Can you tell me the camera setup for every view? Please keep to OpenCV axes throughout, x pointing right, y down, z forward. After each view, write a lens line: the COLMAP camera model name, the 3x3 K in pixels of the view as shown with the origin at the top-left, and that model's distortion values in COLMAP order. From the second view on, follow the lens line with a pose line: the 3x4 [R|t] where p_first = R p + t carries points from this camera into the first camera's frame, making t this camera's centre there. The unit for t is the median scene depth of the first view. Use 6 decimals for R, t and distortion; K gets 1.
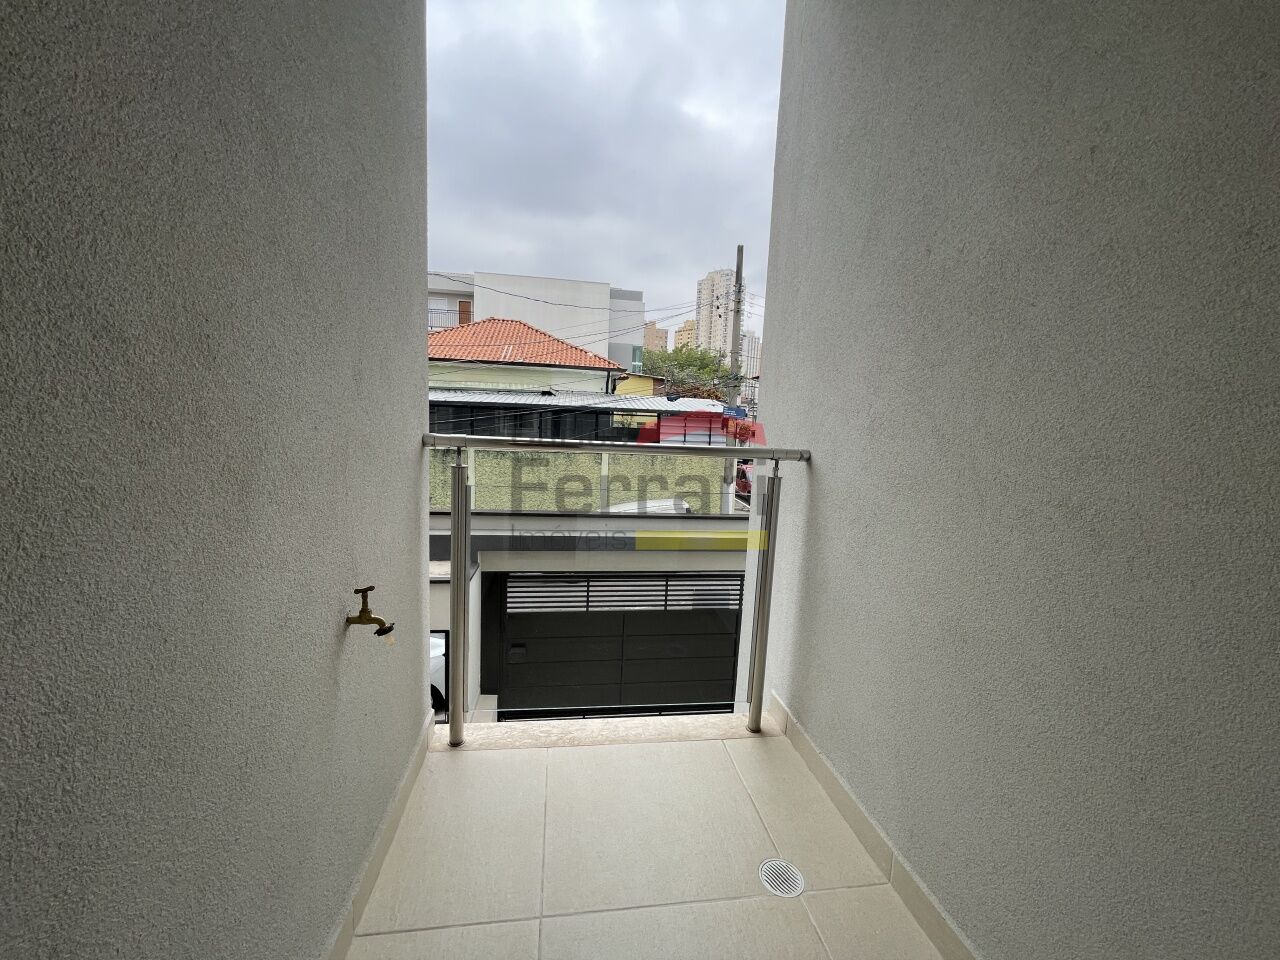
lens RADIAL K [[517.0, 0, 636.2], [0, 517.0, 486.7], [0, 0, 1]] dist [0.001219, 0.000241]
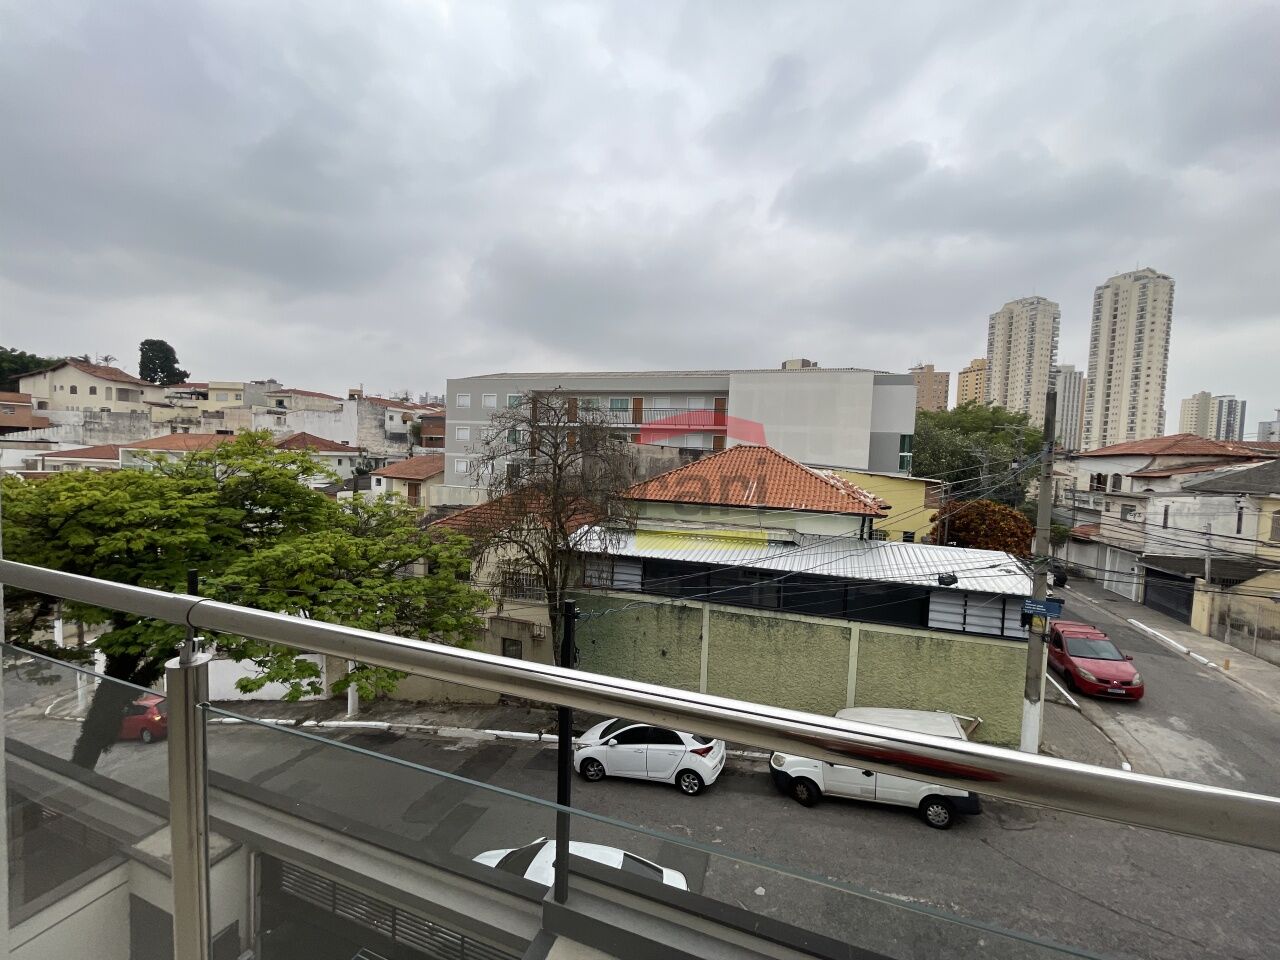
lens RADIAL K [[514.4, 0, 643.4], [0, 514.4, 483.9], [0, 0, 1]] dist [-0.000961, 0.000181]
pose [[0.889882, 0.019922, -0.455755, 0.005521], [-0.059268, 0.995627, -0.072204, -0.105242], [0.452324, 0.091265, 0.887172, 0.030004]]
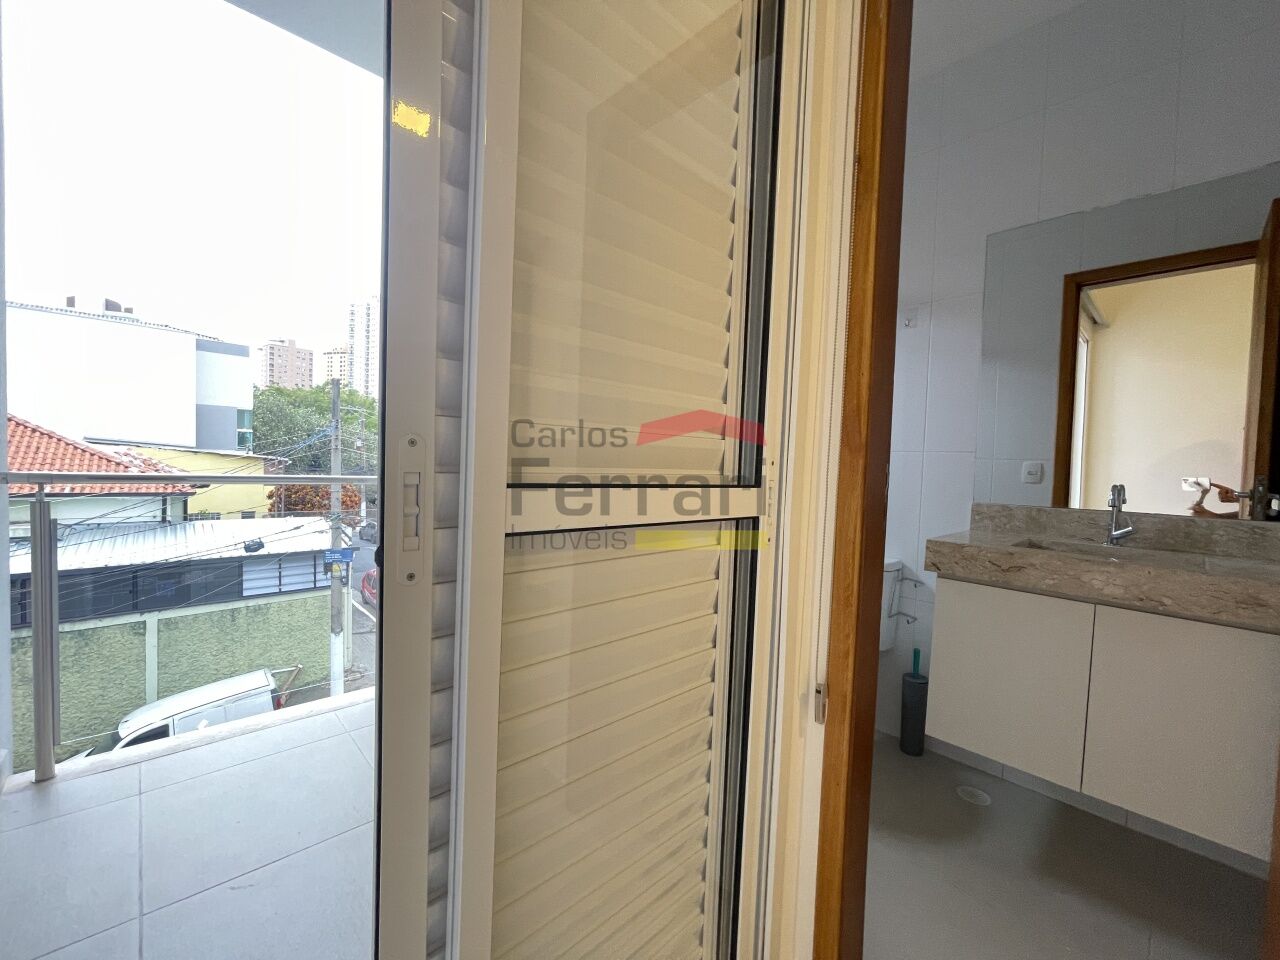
lens RADIAL K [[514.4, 0, 643.4], [0, 514.4, 483.9], [0, 0, 1]] dist [-0.000961, 0.000181]
pose [[0.817198, -0.034004, 0.575354, 0.049686], [0.064351, 0.997400, -0.032452, -0.092552], [-0.572754, 0.063544, 0.817261, -0.025850]]
